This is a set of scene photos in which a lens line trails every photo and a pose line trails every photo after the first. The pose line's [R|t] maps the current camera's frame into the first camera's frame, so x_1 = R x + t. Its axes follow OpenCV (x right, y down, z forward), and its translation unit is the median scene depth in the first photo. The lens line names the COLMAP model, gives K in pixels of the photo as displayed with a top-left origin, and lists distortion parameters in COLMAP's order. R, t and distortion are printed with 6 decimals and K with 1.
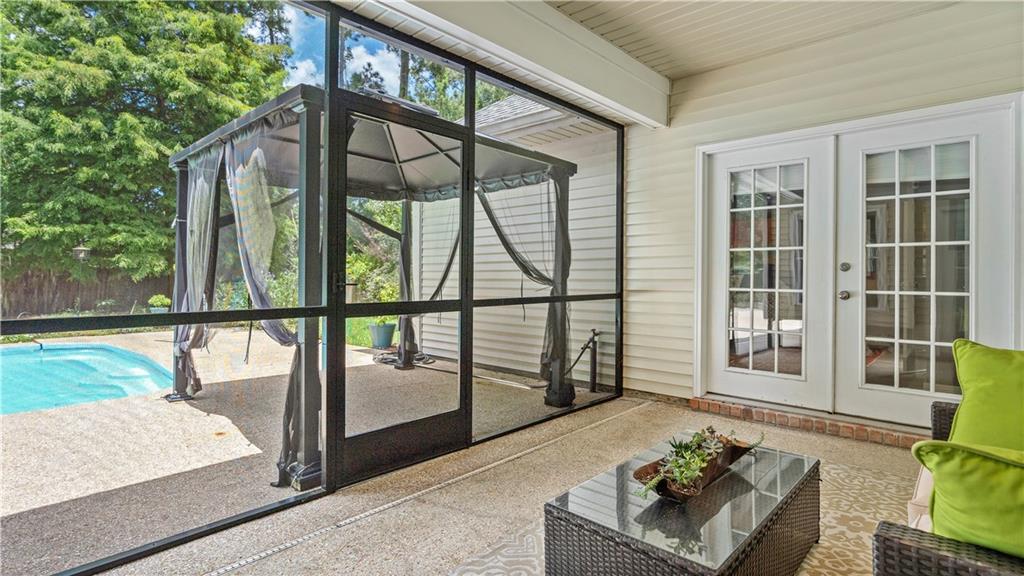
lens RADIAL K [[502.4, 0, 516.9], [0, 502.4, 271.9], [0, 0, 1]] dist [-0.000677, -0.000386]
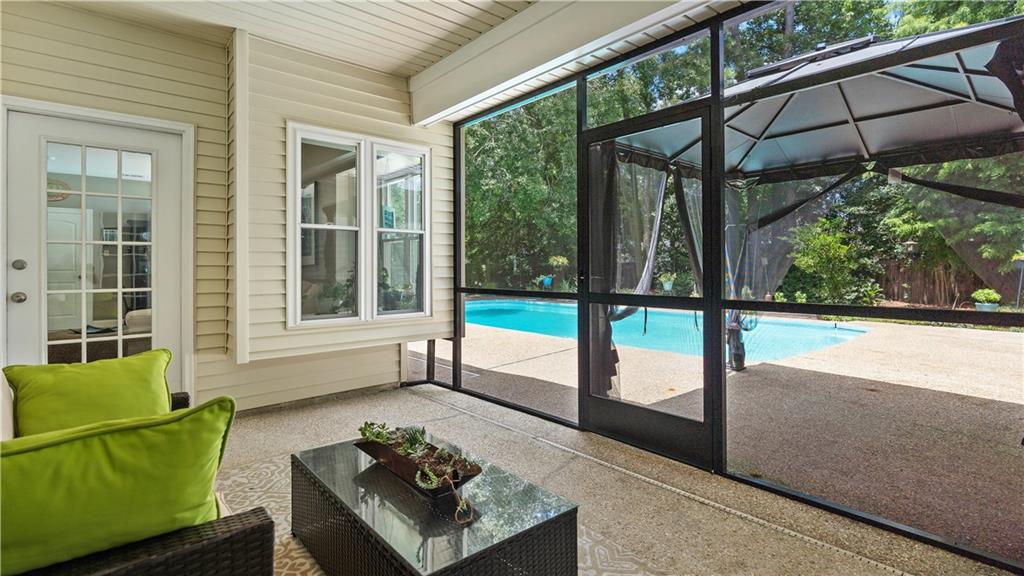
lens RADIAL K [[484.4, 0, 513.8], [0, 484.4, 282.4], [0, 0, 1]] dist [-0.003496, 0.002727]
pose [[-0.113651, 0.025199, -0.993201, 0.732179], [0.012935, 0.999631, 0.023882, 0.006519], [0.993437, -0.010133, -0.113935, 0.759000]]
